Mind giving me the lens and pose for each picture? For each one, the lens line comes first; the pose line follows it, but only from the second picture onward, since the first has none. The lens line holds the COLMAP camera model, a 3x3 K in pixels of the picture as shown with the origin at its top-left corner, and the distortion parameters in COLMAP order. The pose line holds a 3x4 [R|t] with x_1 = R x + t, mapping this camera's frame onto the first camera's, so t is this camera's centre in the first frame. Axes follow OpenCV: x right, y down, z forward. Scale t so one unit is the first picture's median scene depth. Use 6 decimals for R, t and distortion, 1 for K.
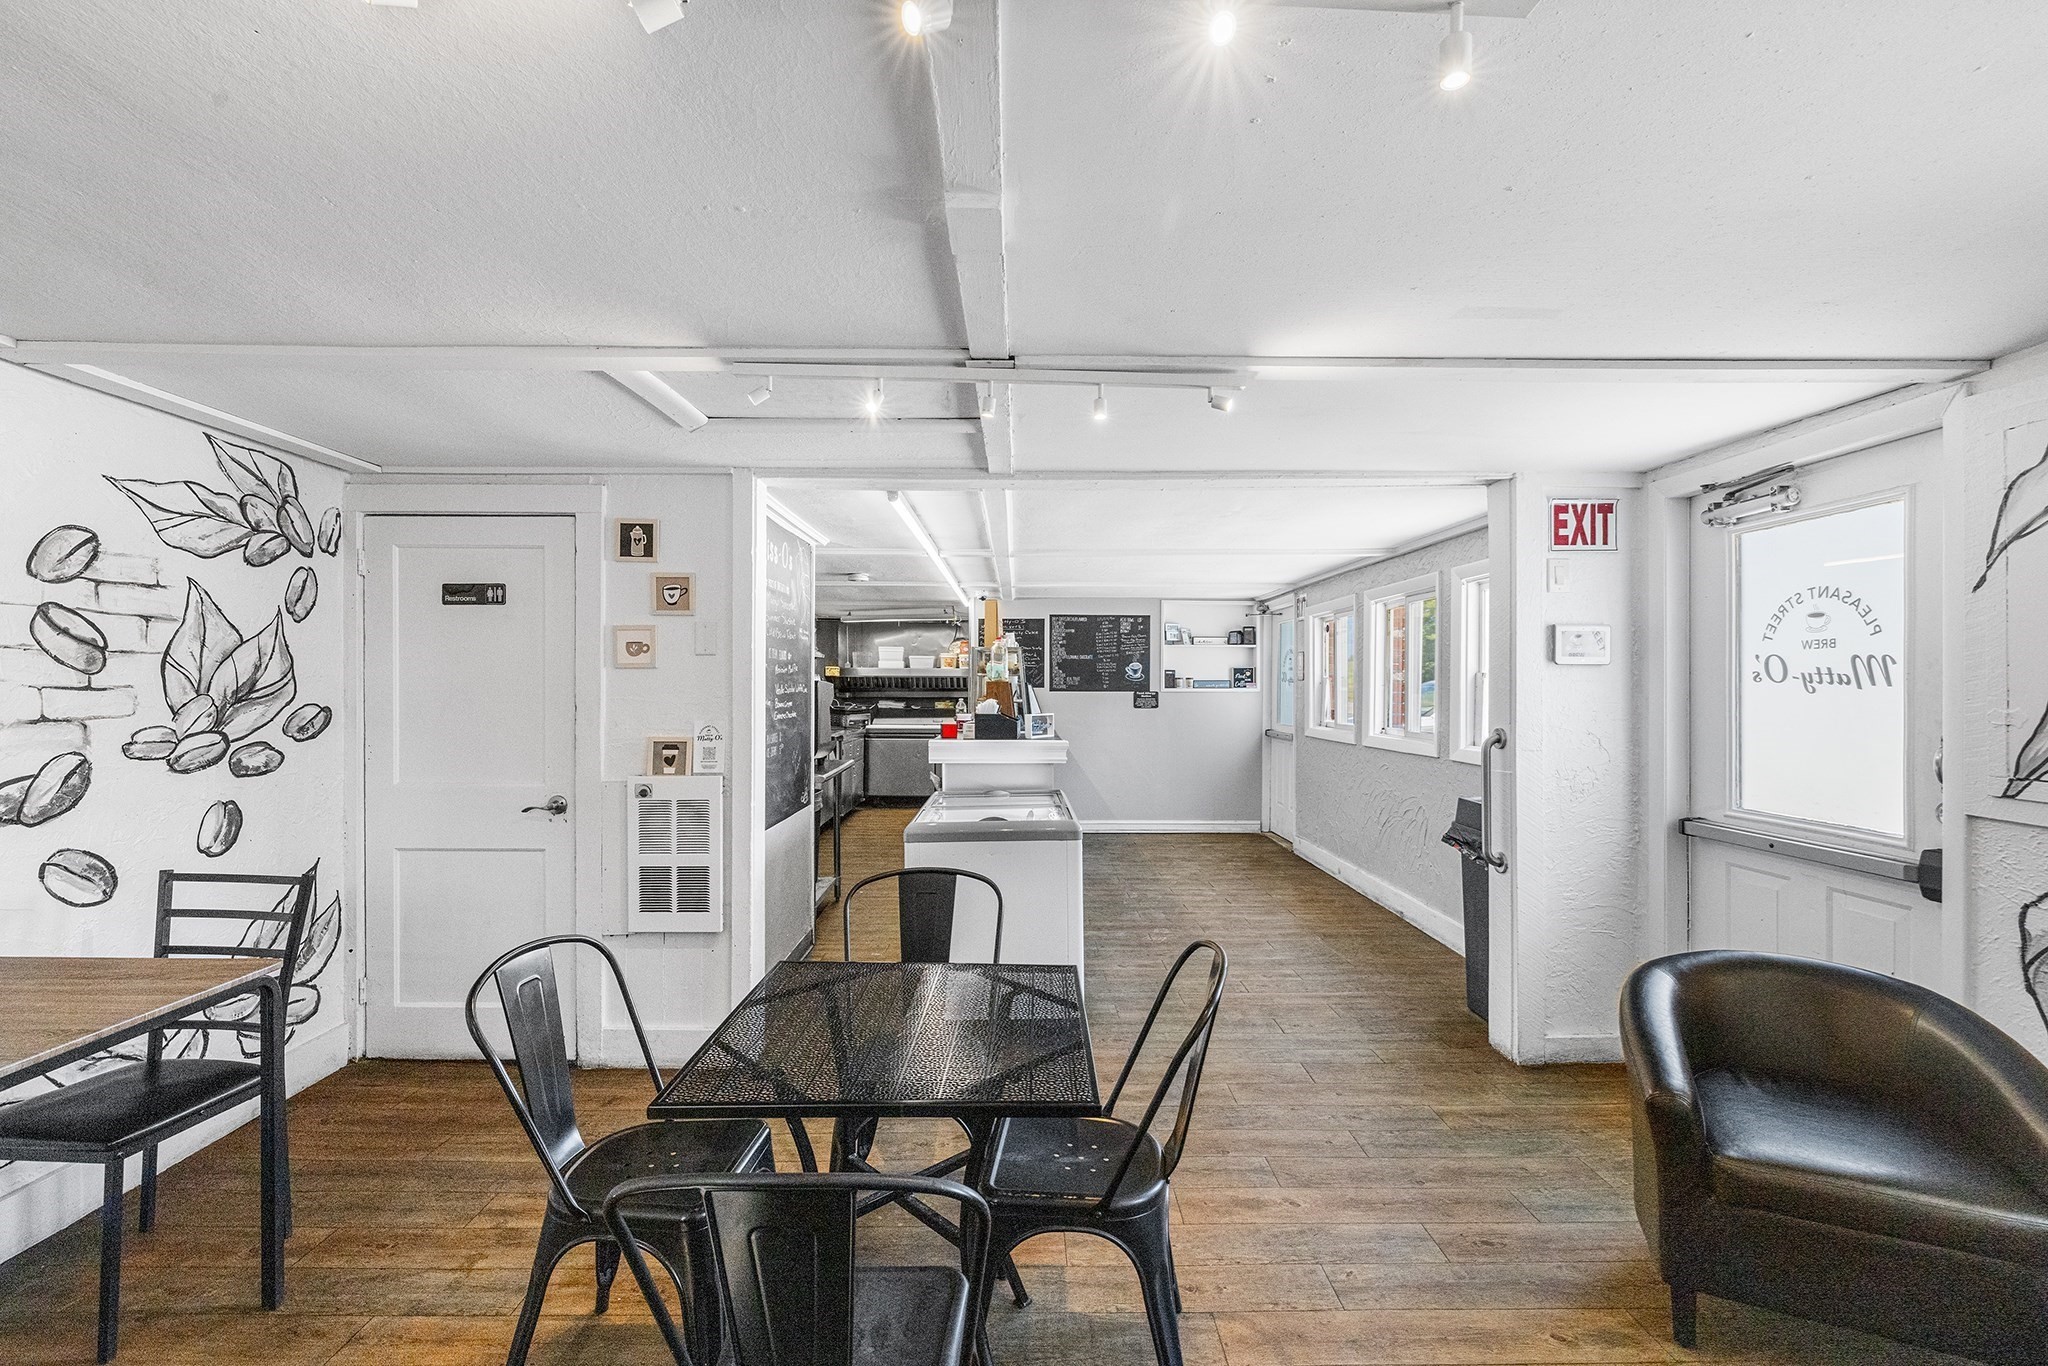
lens RADIAL K [[870.1, 0, 1023.9], [0, 870.1, 687.4], [0, 0, 1]] dist [0.001773, -0.000215]
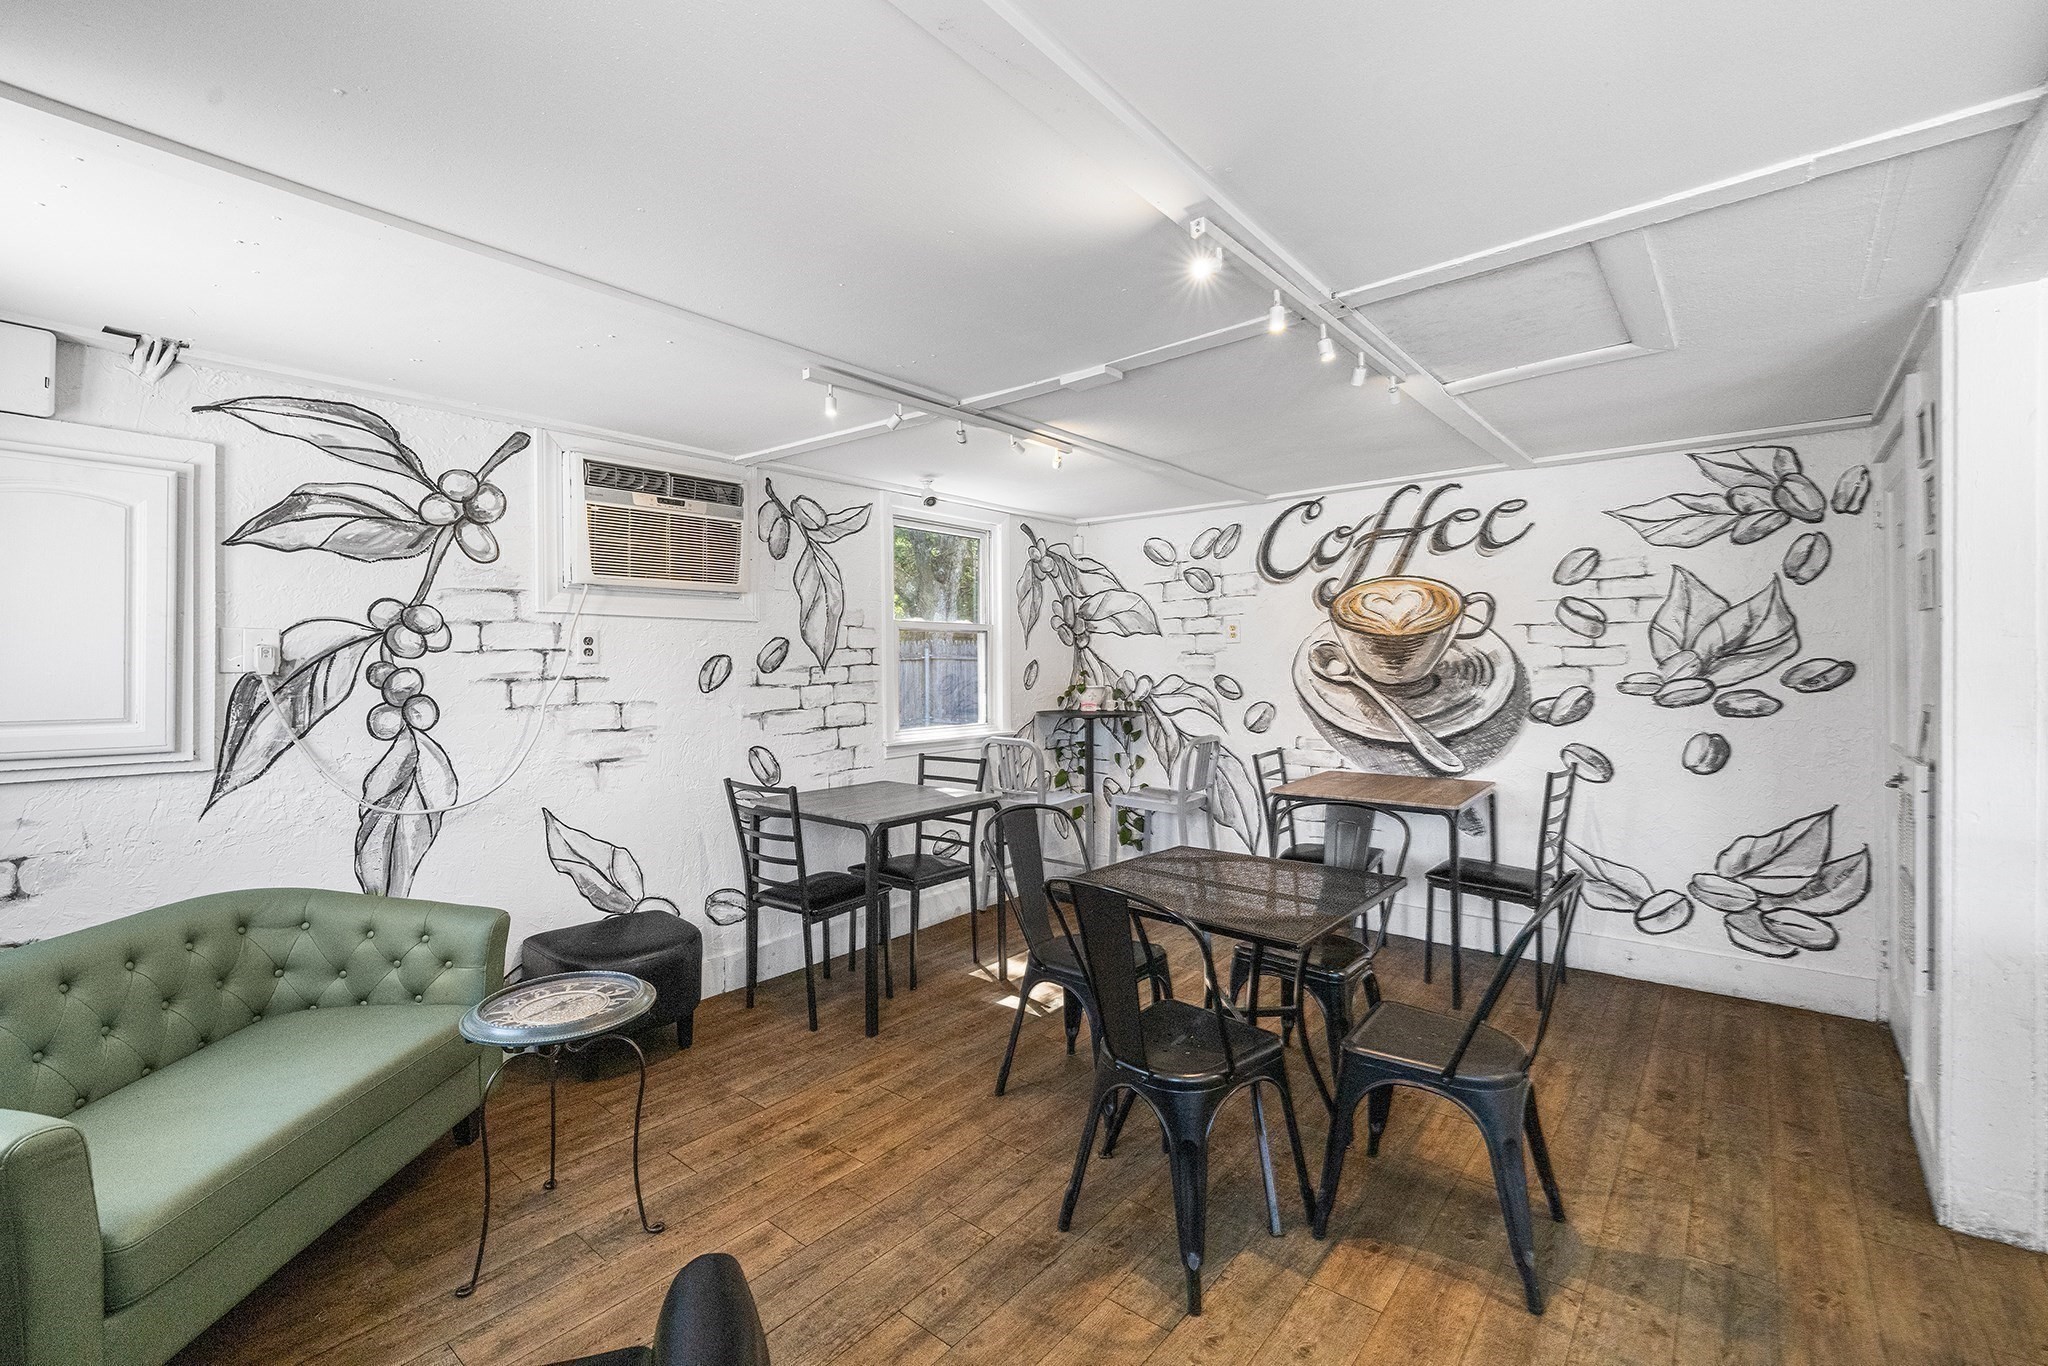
lens RADIAL K [[870.1, 0, 1019.8], [0, 870.1, 667.8], [0, 0, 1]] dist [0.001773, -0.000215]
pose [[-0.654149, 0.007864, -0.756325, 0.715799], [0.005426, 0.999969, 0.005704, 0.021093], [0.756346, -0.000372, -0.654172, 1.065507]]
